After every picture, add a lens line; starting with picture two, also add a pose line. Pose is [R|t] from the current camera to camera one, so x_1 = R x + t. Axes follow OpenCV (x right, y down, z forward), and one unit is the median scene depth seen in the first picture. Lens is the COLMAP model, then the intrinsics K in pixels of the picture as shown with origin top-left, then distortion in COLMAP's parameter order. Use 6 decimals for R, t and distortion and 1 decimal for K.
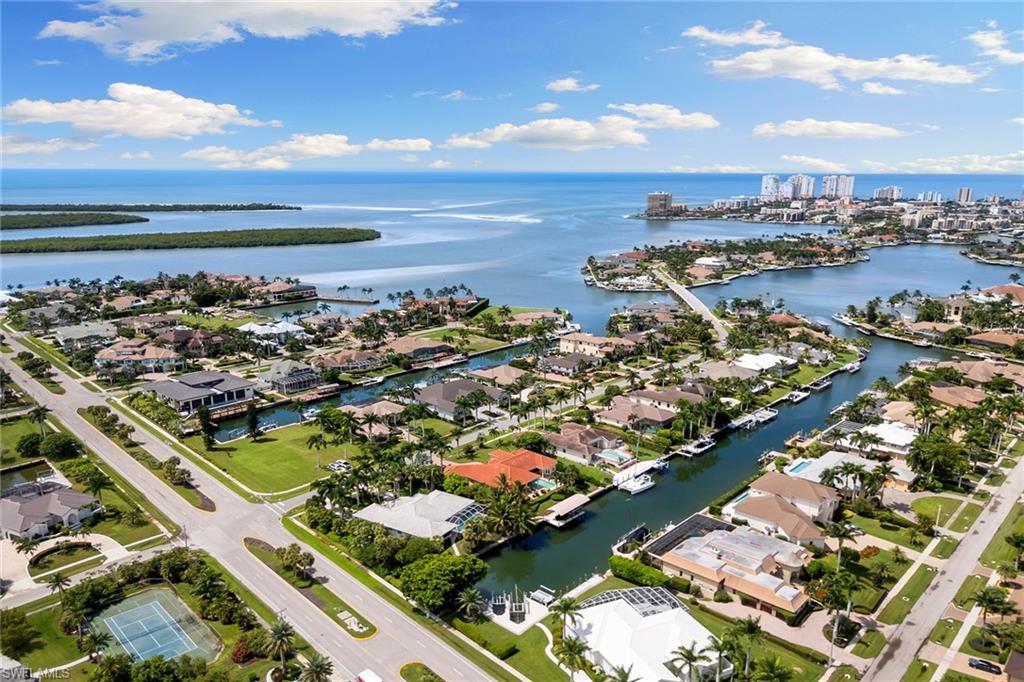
lens RADIAL K [[702.8, 0, 512.0], [0, 702.8, 341.0], [0, 0, 1]] dist [0.039074, -0.000328]
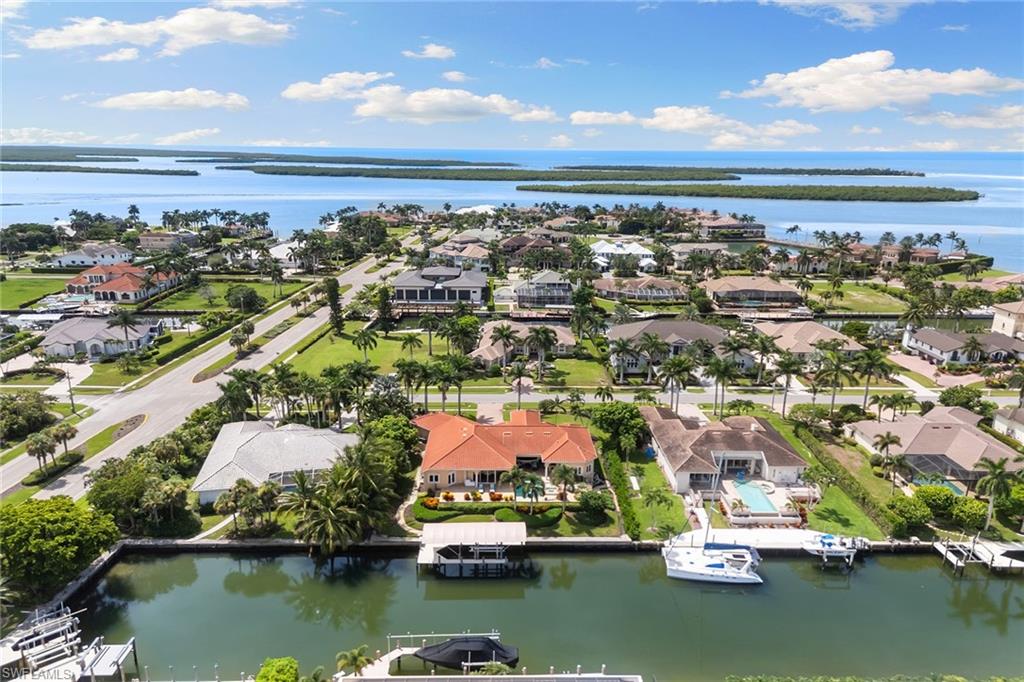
lens RADIAL K [[702.8, 0, 512.0], [0, 702.8, 341.0], [0, 0, 1]] dist [0.039074, -0.000328]
pose [[0.698554, 0.188891, -0.690176, 0.297052], [-0.155978, 0.981531, 0.110760, 0.027867], [0.698351, 0.030280, 0.715115, 0.467620]]
